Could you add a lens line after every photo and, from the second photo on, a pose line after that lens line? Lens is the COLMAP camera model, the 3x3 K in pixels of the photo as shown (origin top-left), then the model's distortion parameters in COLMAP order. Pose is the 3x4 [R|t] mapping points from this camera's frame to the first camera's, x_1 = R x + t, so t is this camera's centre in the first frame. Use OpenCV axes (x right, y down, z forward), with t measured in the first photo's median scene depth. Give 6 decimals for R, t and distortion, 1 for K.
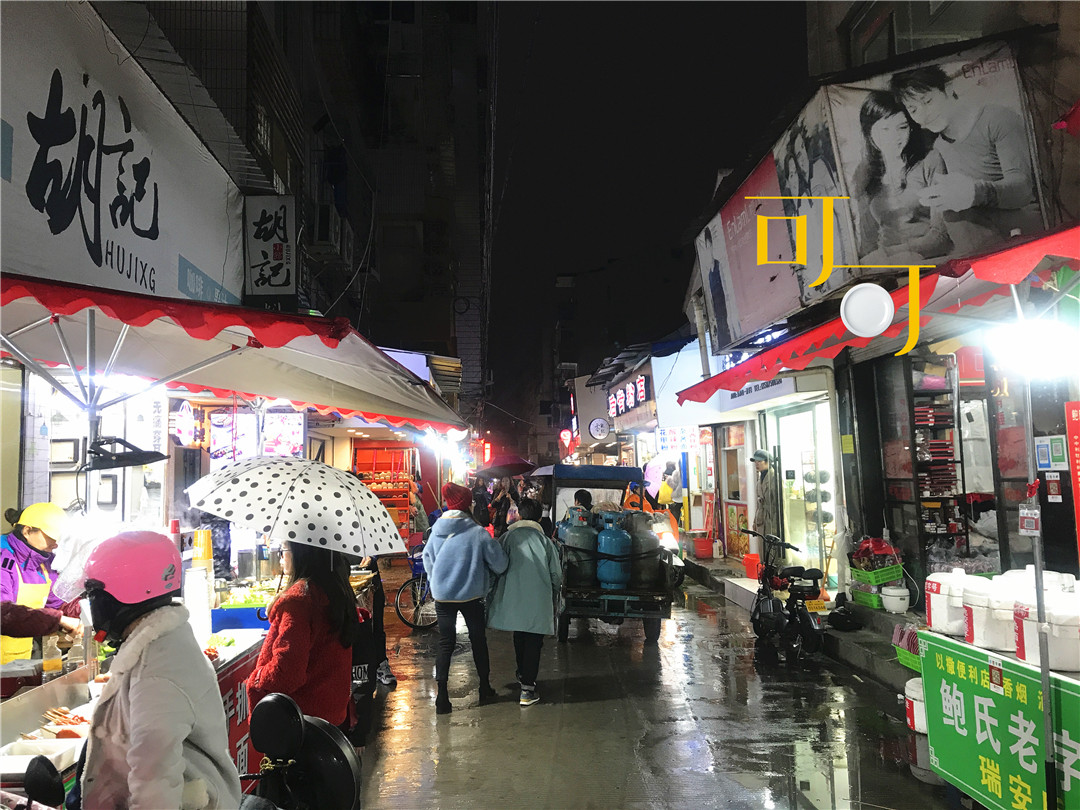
lens RADIAL K [[893.5, 0, 539.1], [0, 893.5, 406.6], [0, 0, 1]] dist [0.050660, 0.001448]
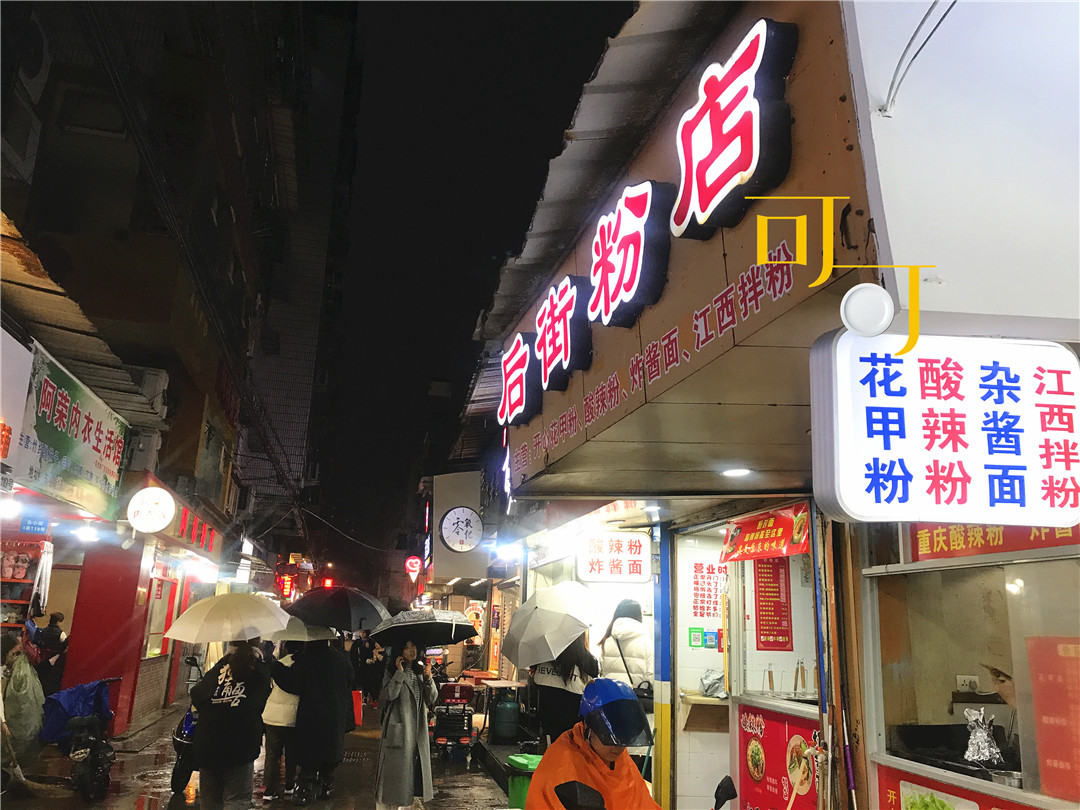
lens RADIAL K [[893.5, 0, 539.7], [0, 893.5, 402.9], [0, 0, 1]] dist [0.050660, 0.001448]
pose [[0.986114, 0.101253, 0.131634, 0.023311], [-0.077631, 0.981751, -0.173604, 0.023047], [-0.146810, 0.160974, 0.975979, 0.313012]]
